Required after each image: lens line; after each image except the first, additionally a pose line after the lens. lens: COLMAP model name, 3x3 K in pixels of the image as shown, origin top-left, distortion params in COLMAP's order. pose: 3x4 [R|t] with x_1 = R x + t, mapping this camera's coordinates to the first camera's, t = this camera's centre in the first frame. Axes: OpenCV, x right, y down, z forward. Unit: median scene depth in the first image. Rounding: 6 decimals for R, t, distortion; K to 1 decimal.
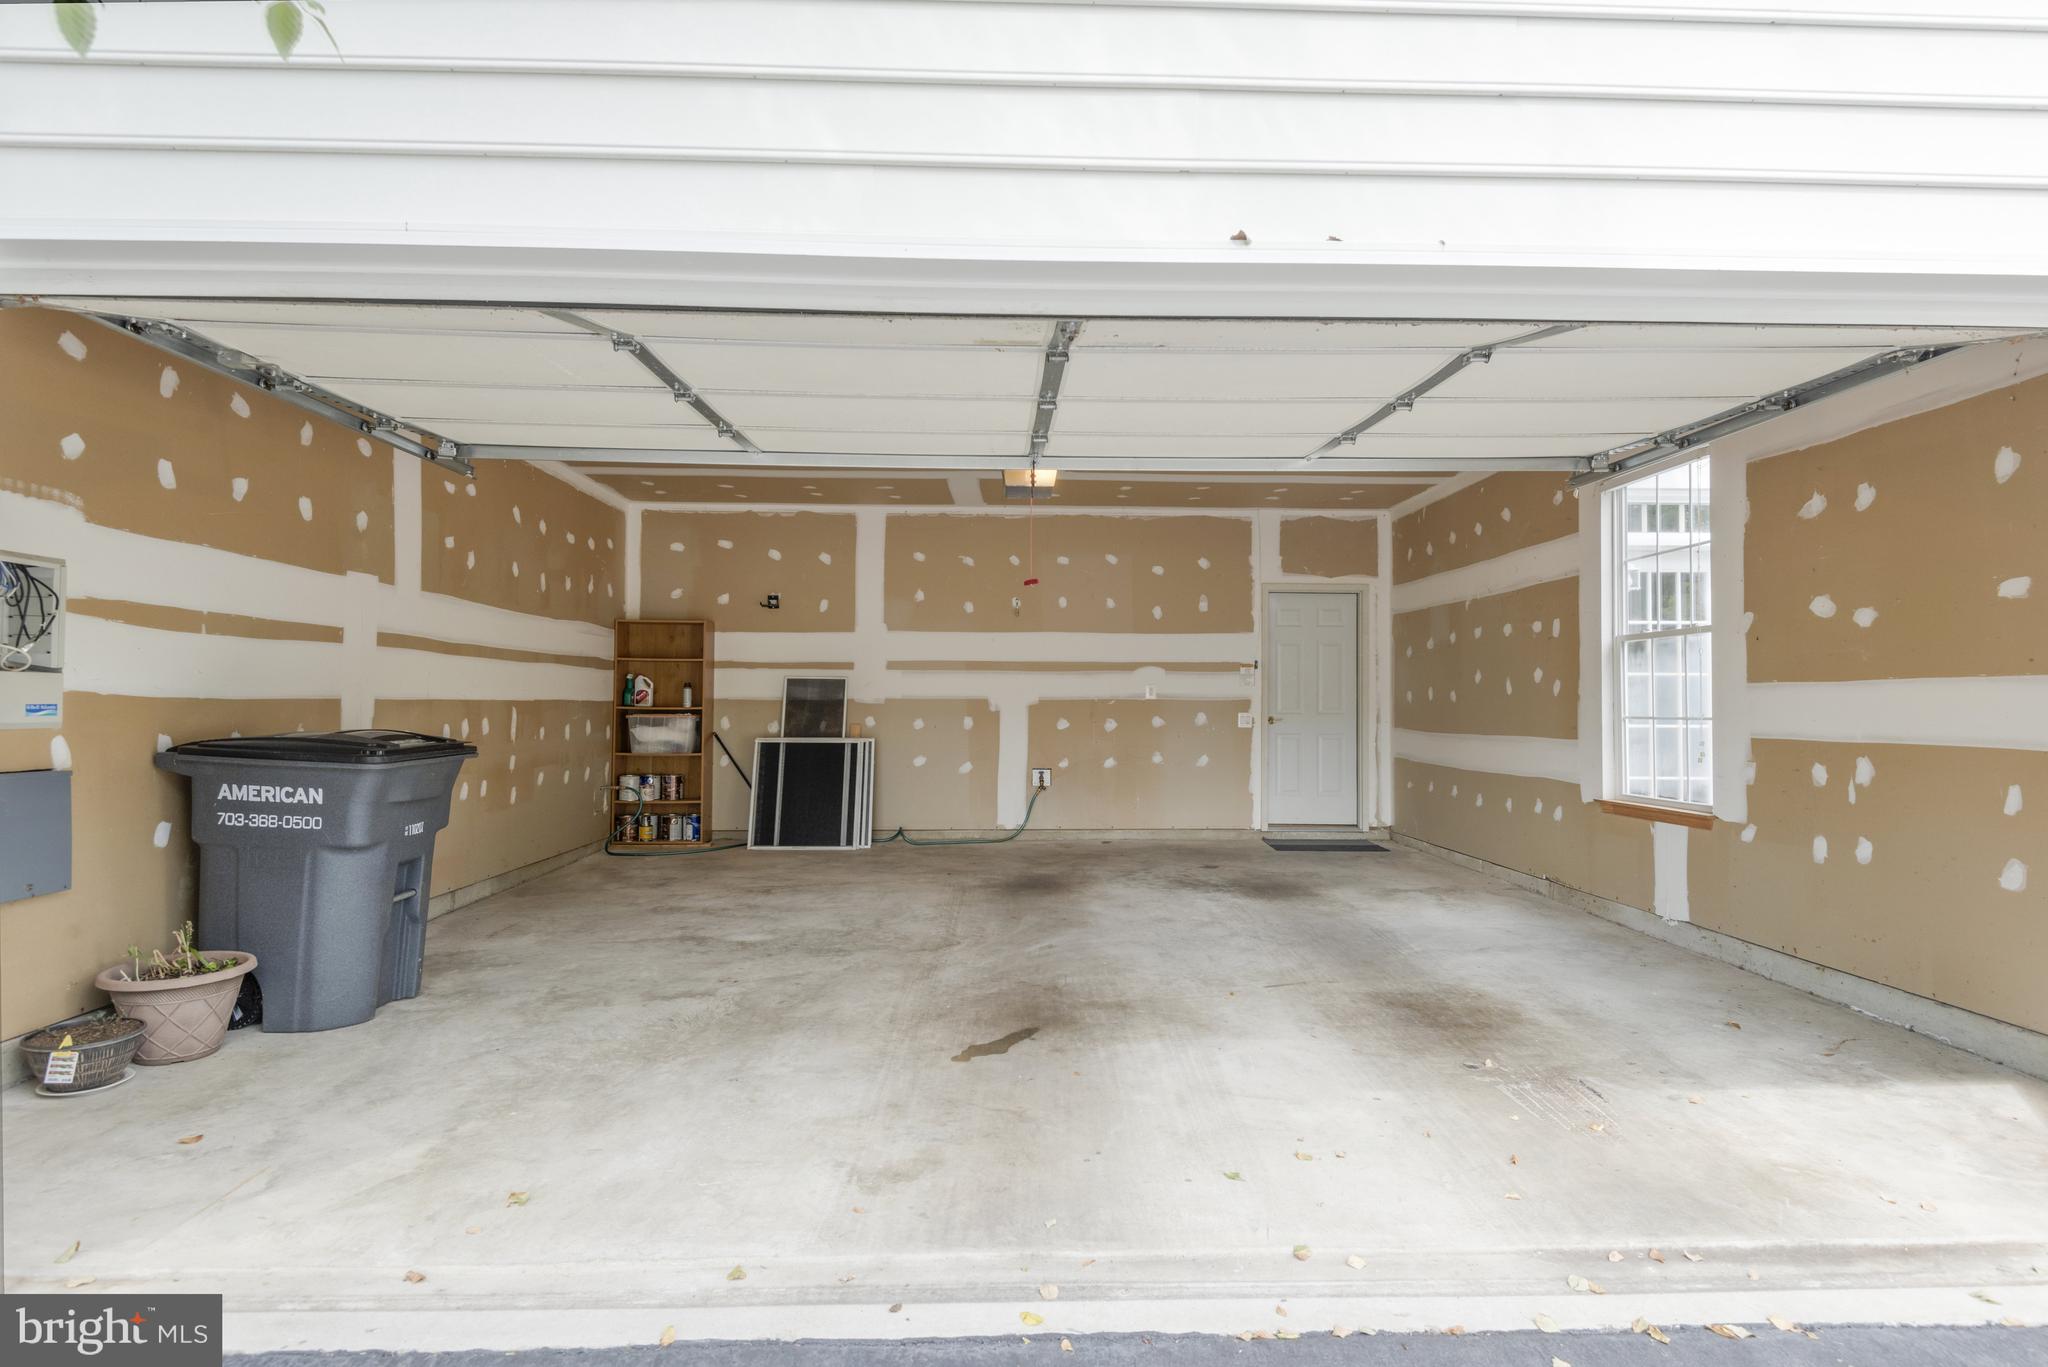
lens RADIAL K [[1114.4, 0, 1038.8], [0, 1114.4, 711.4], [0, 0, 1]] dist [0.022988, -0.001287]
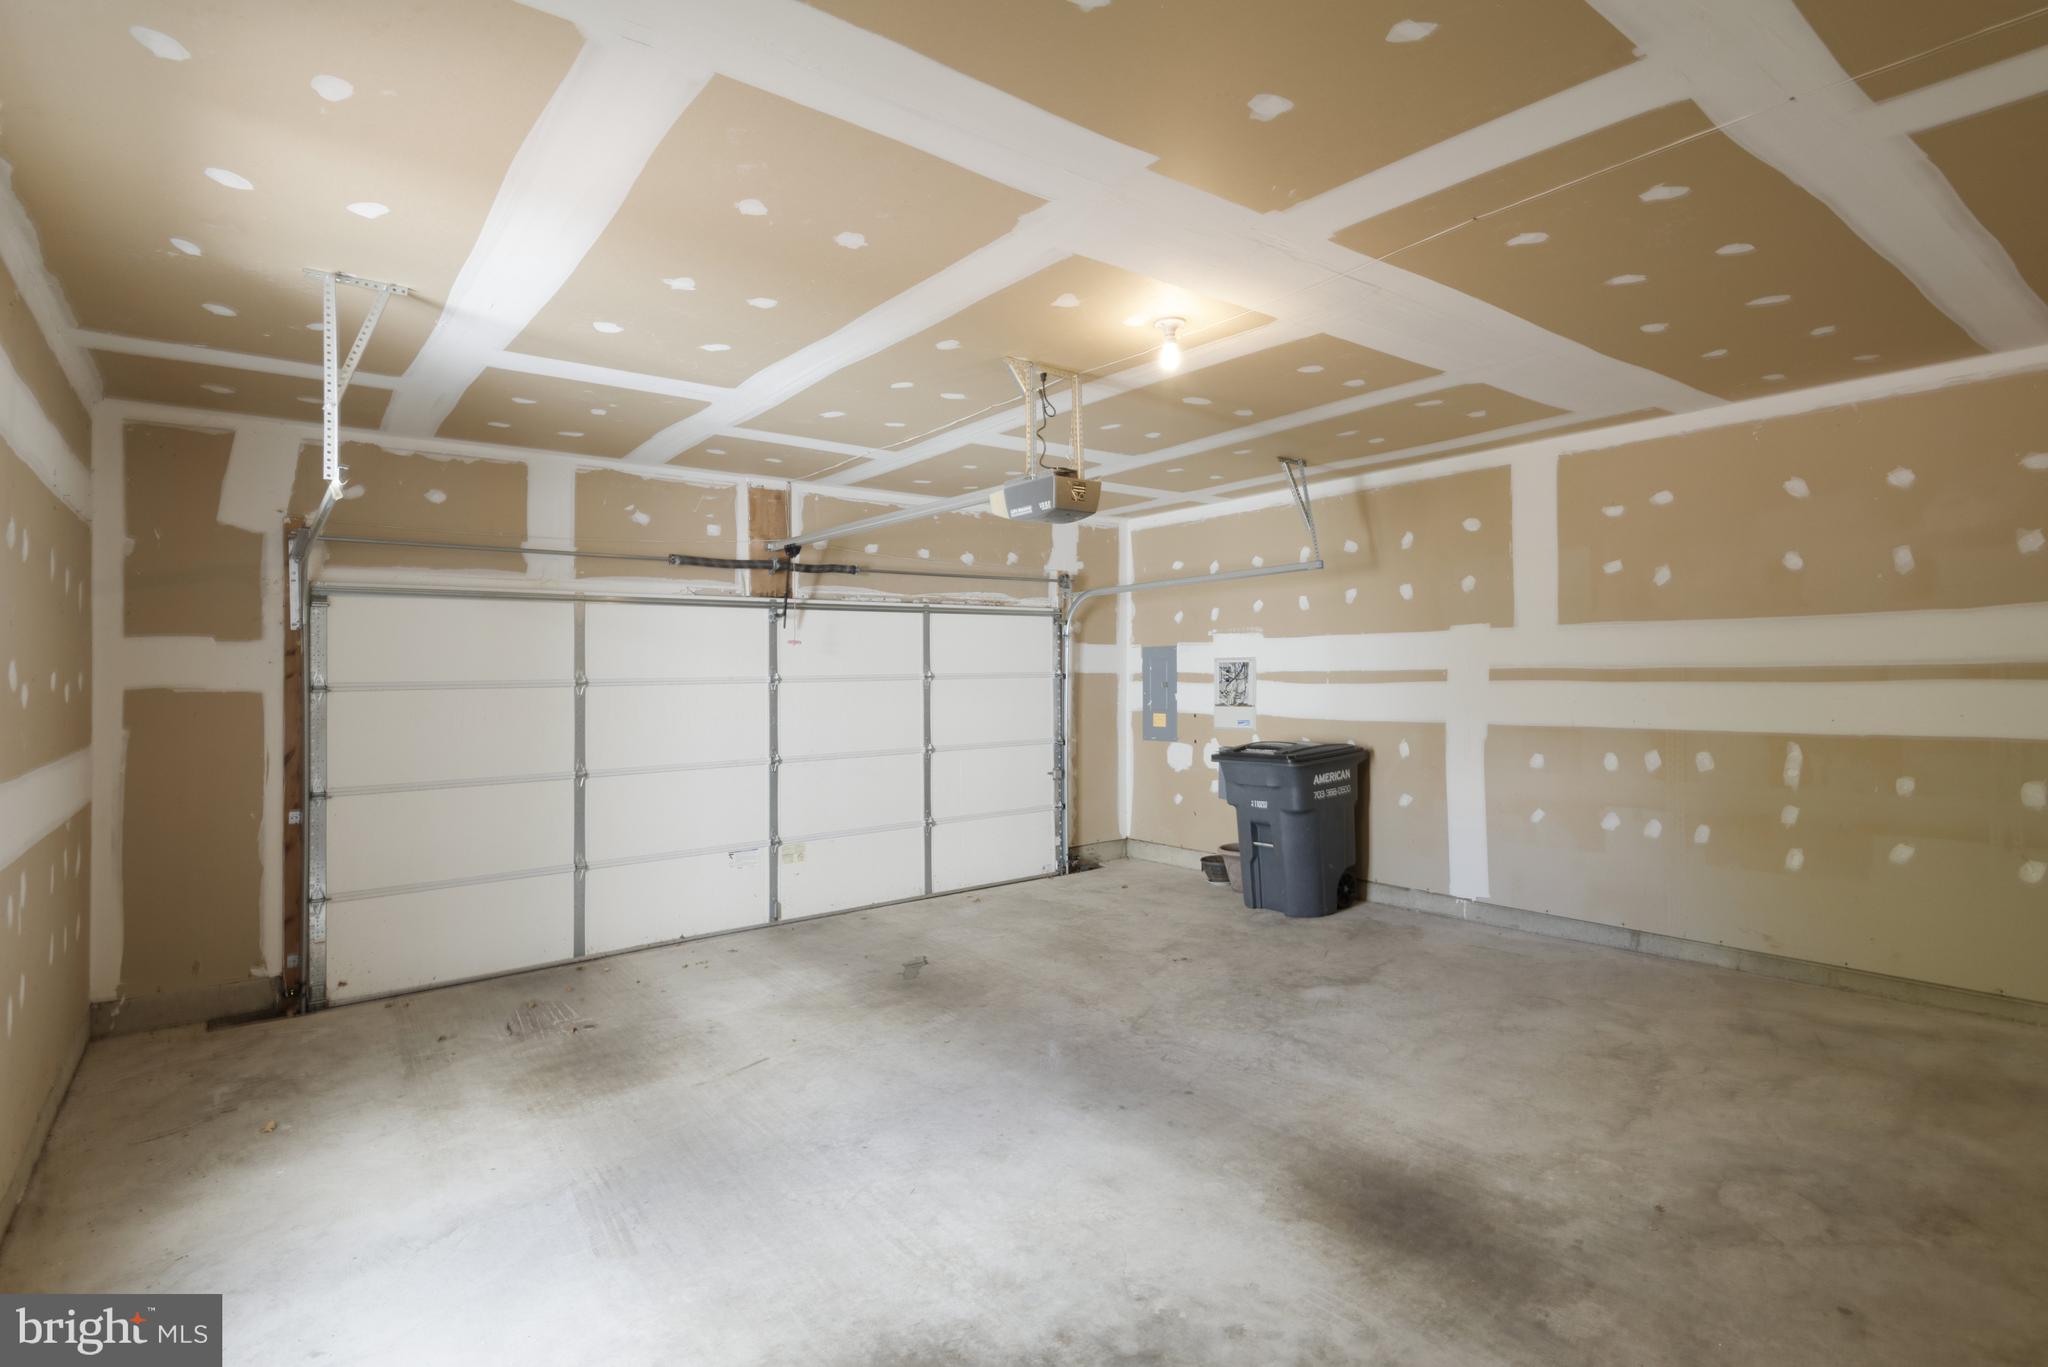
lens RADIAL K [[1114.4, 0, 1038.8], [0, 1114.4, 711.4], [0, 0, 1]] dist [0.022988, -0.001287]
pose [[-0.836643, 0.034429, -0.546665, 0.524136], [0.012107, 0.998941, 0.044385, -0.093682], [0.547614, 0.030516, -0.836174, 1.924028]]
